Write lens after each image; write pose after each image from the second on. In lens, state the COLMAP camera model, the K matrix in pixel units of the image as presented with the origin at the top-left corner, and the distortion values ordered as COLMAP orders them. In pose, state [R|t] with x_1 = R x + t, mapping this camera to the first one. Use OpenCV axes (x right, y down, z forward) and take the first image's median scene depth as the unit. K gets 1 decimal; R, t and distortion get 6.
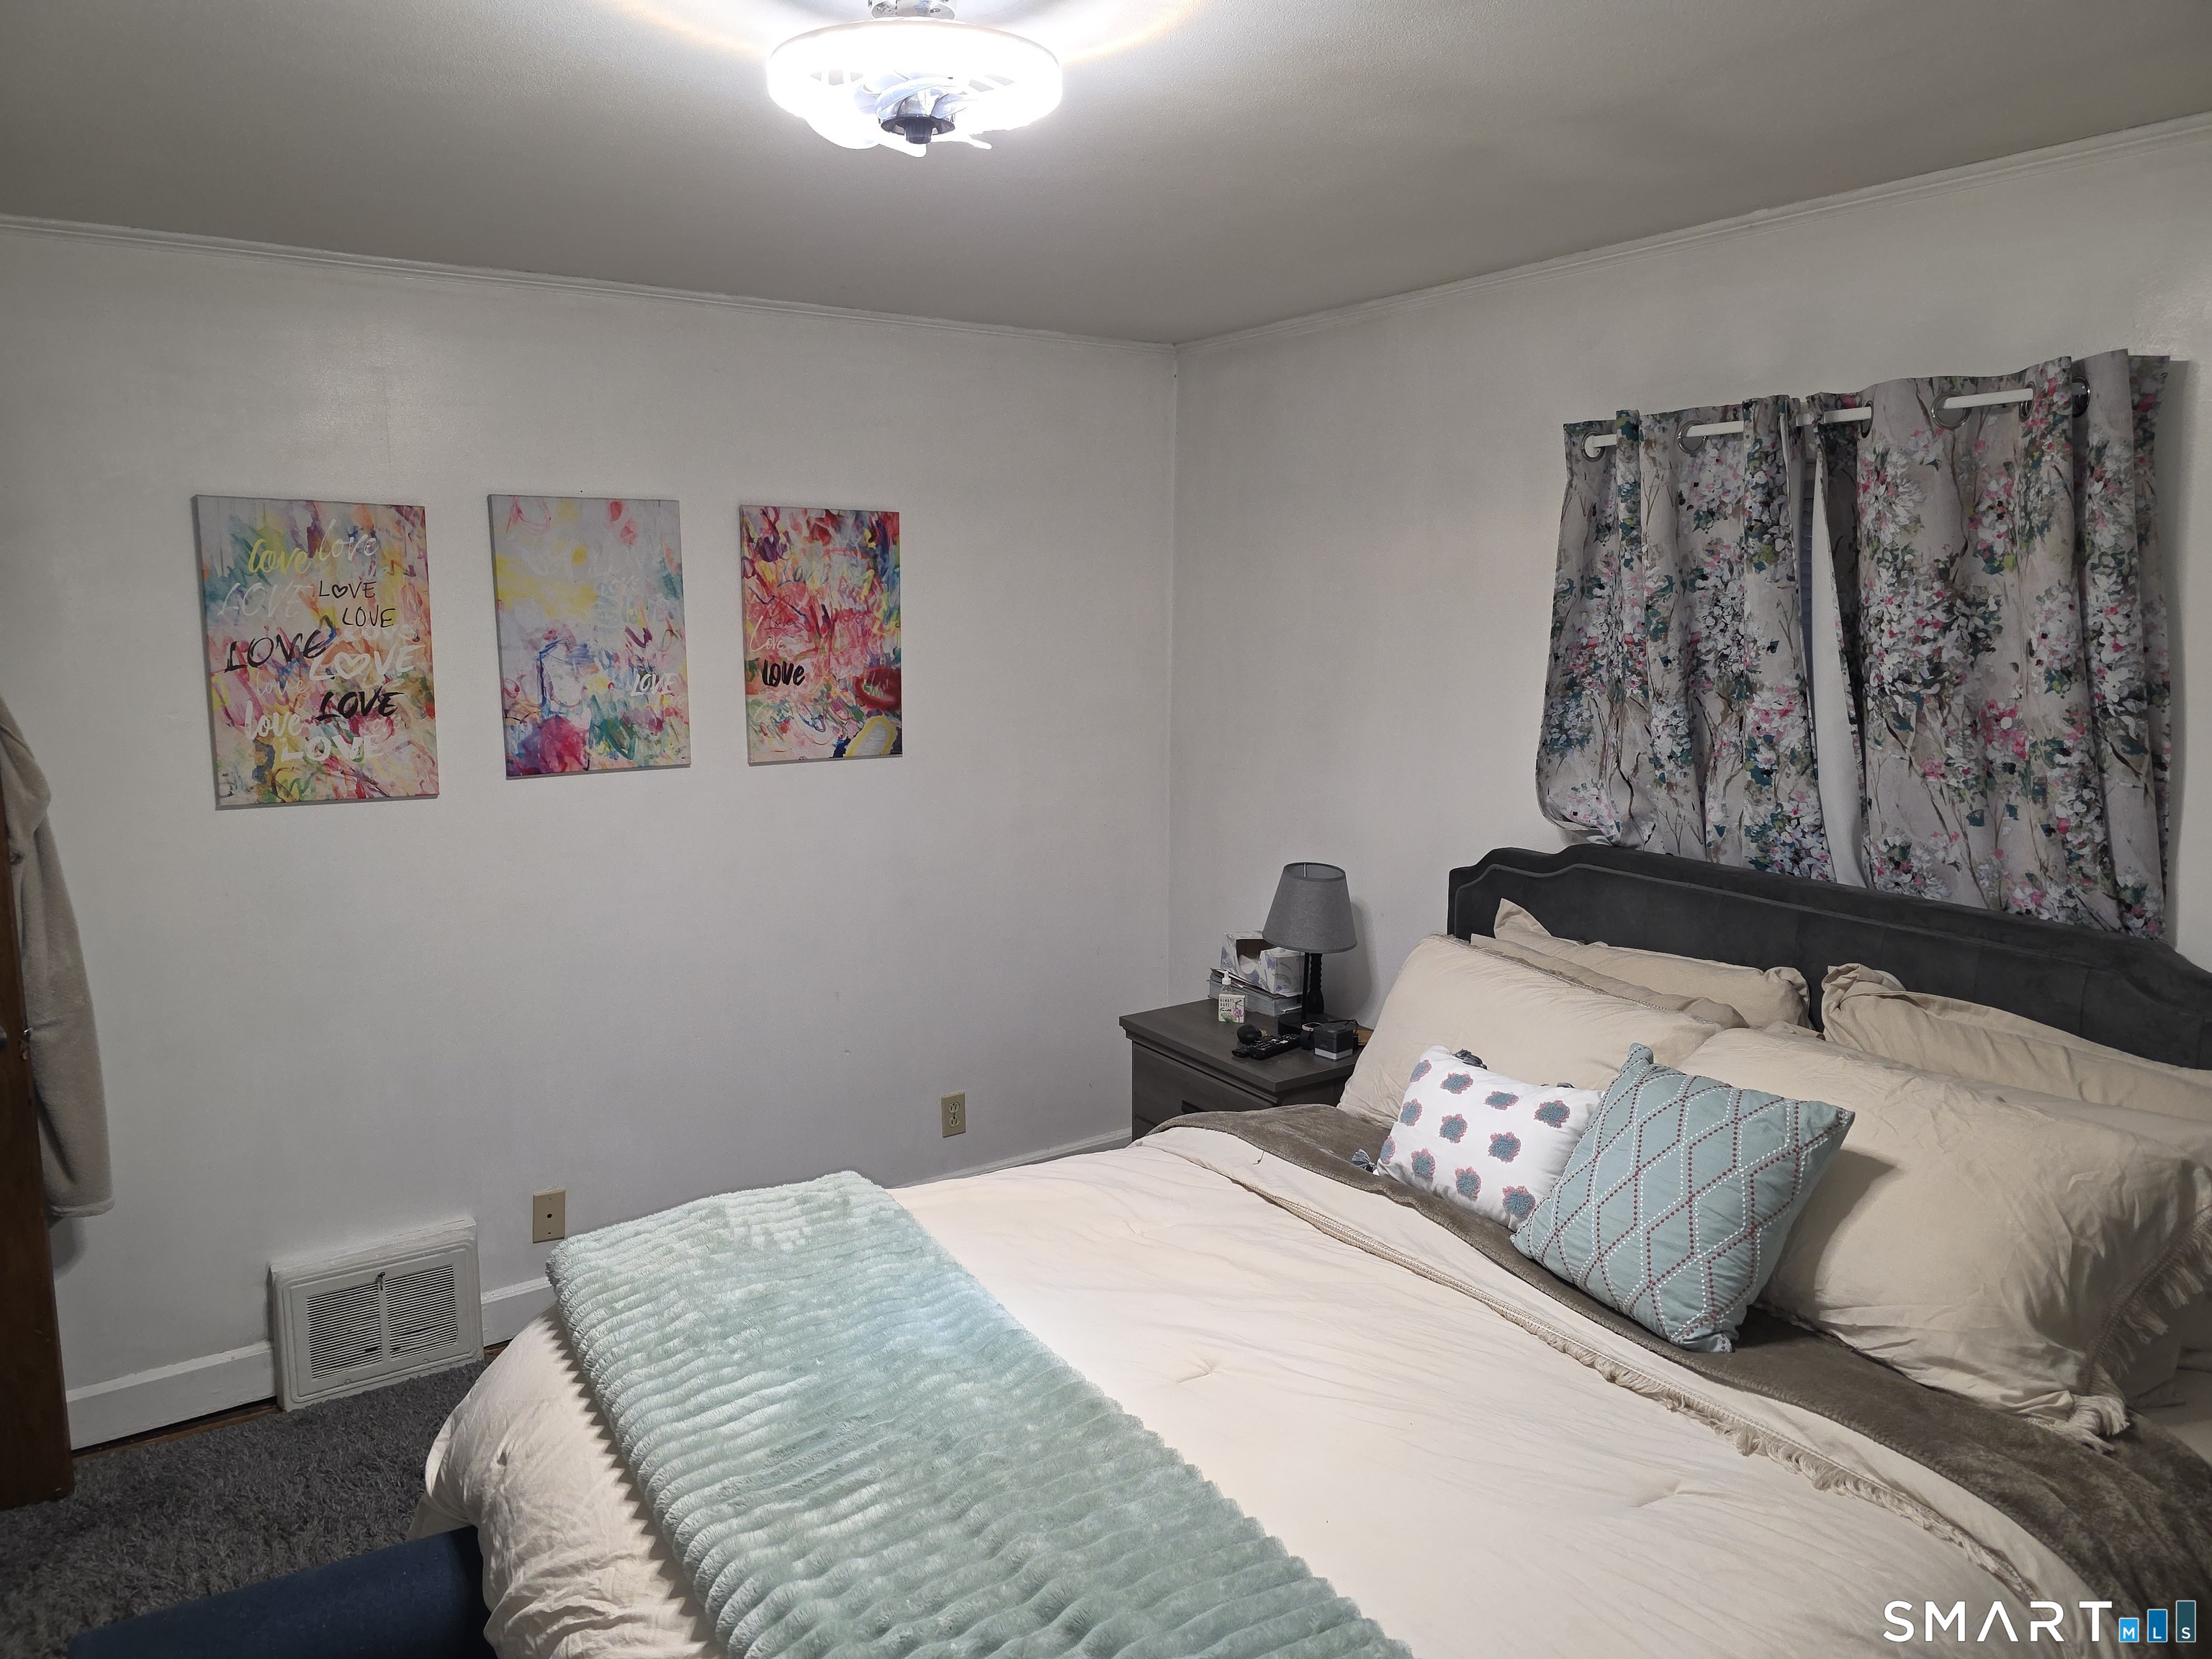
lens RADIAL K [[1479.6, 0, 1106.0], [0, 1479.6, 829.5], [0, 0, 1]] dist [0.065868, -0.063719]
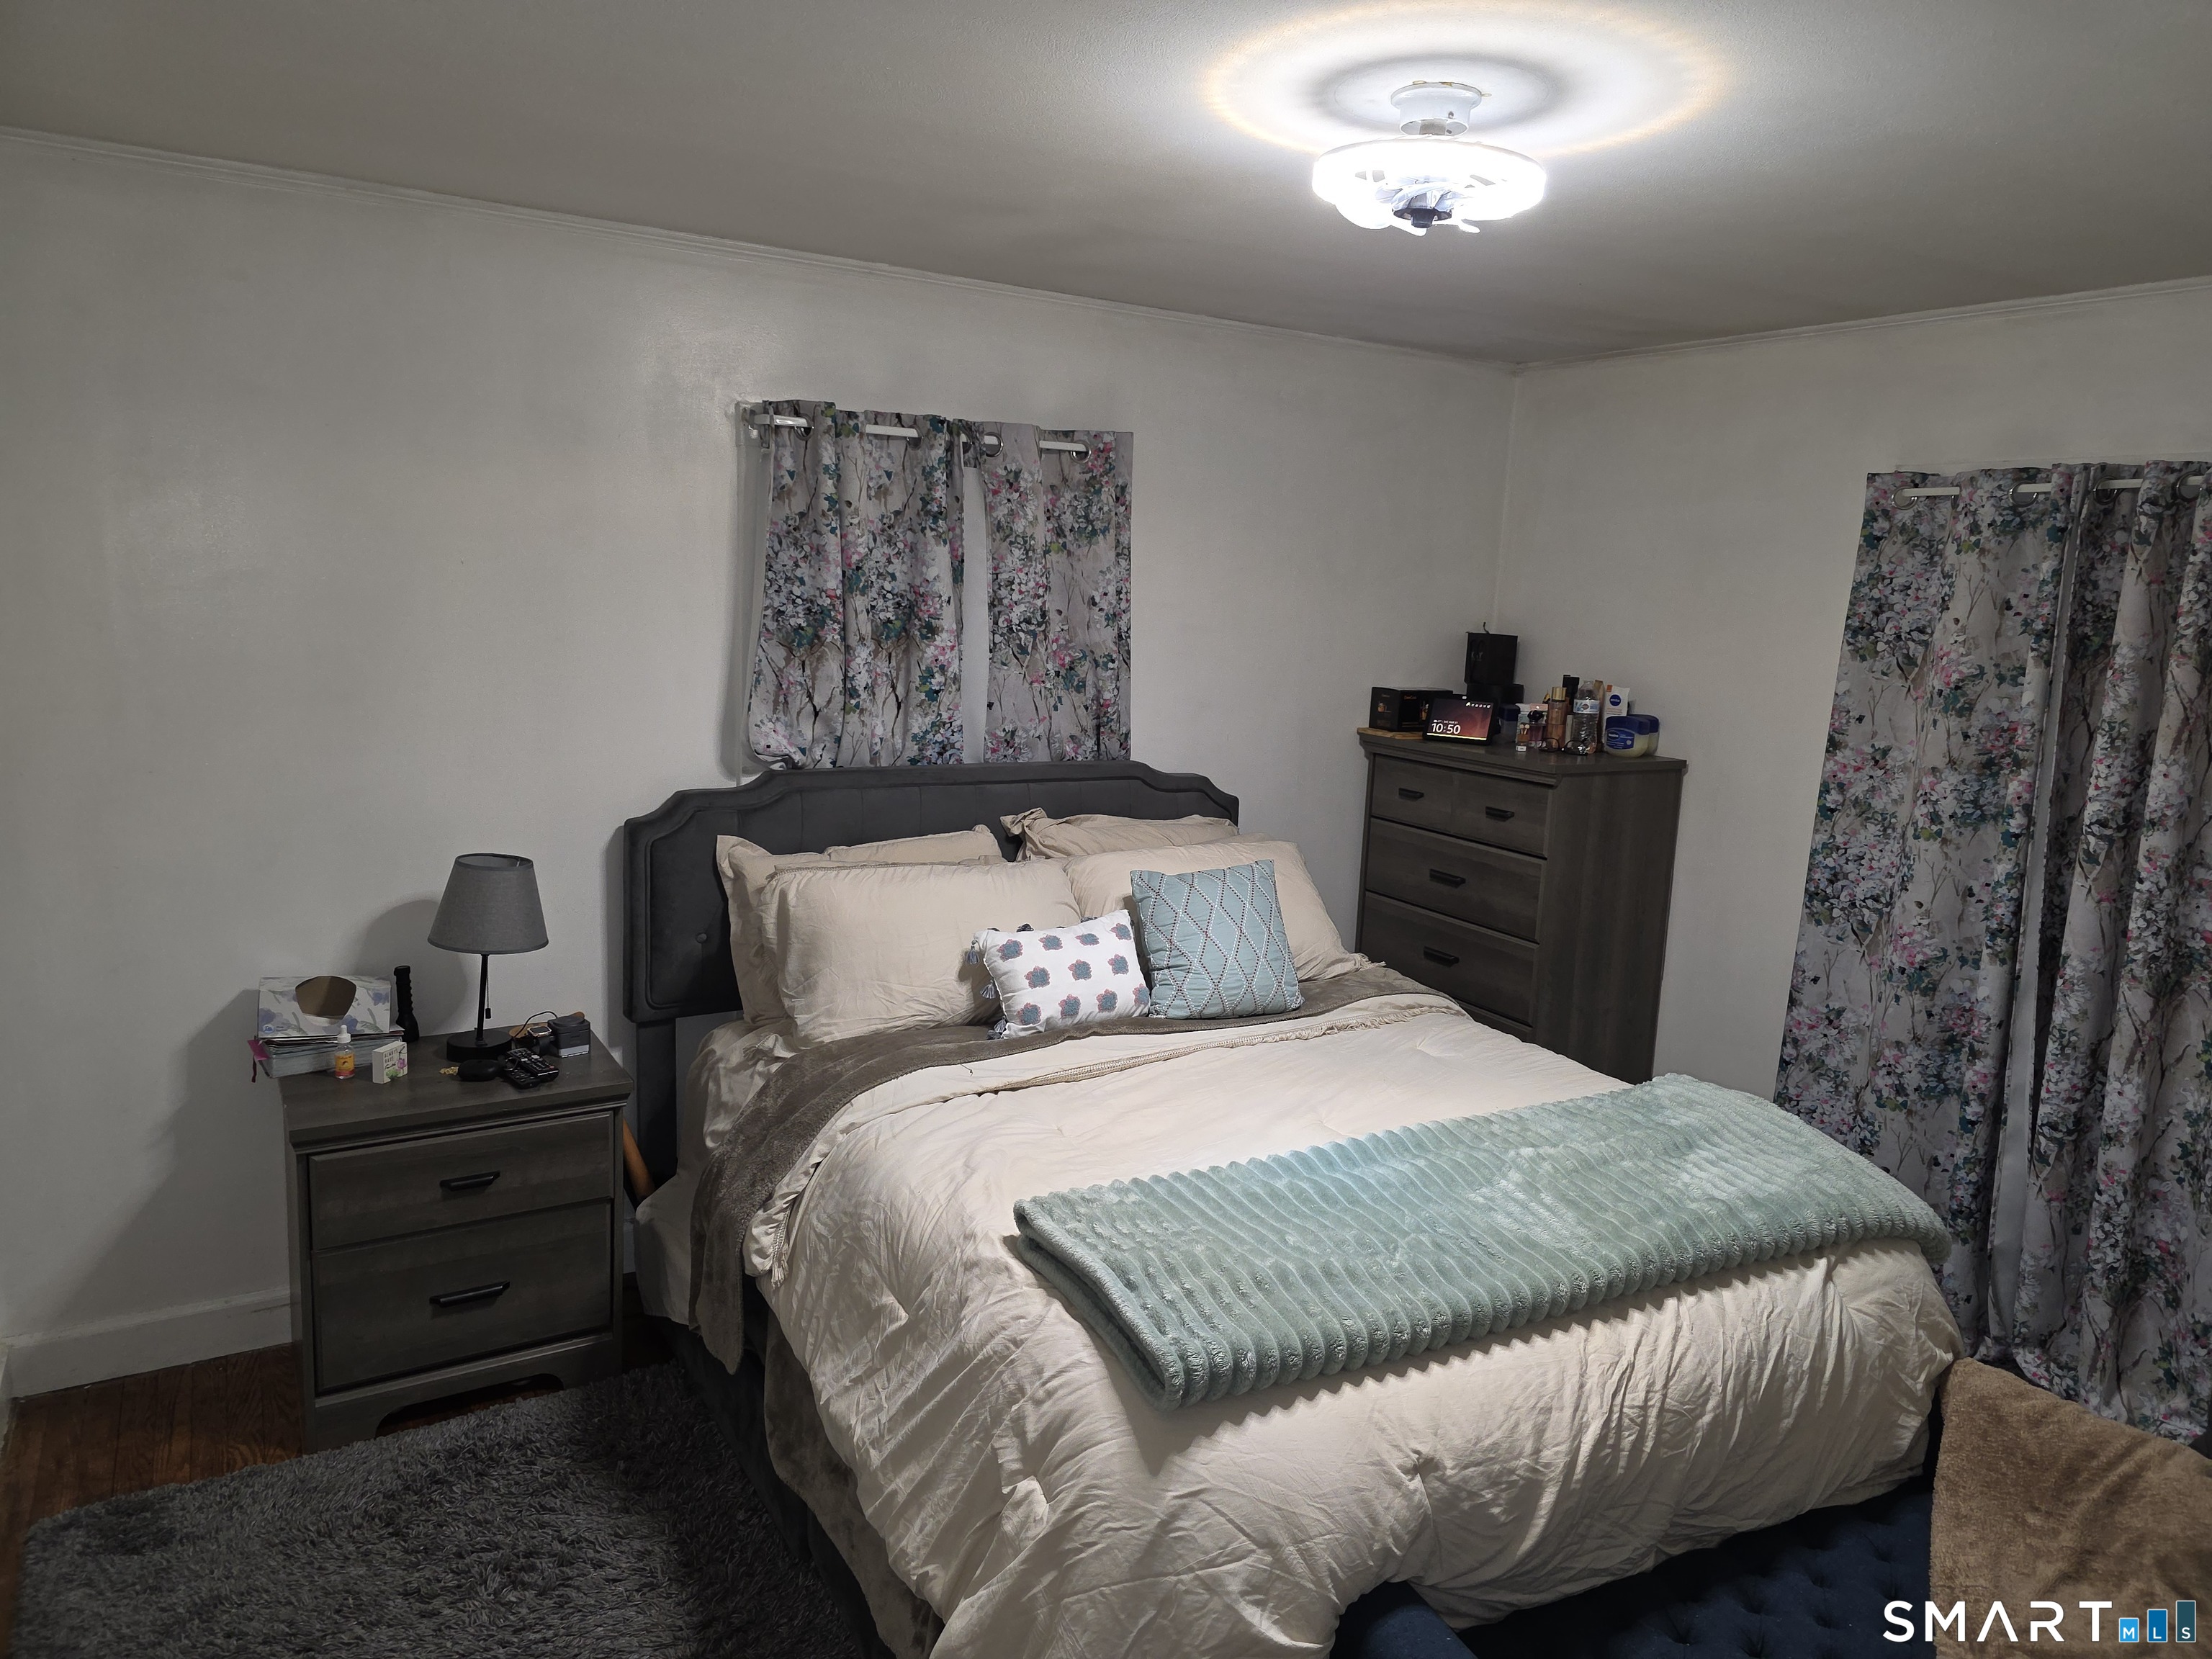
lens RADIAL K [[1479.6, 0, 1106.0], [0, 1479.6, 829.5], [0, 0, 1]] dist [0.065868, -0.063719]
pose [[0.036587, -0.172850, 0.984268, -1.001395], [0.114073, 0.979212, 0.167722, -0.136468], [-0.992798, 0.106142, 0.055544, 0.851586]]
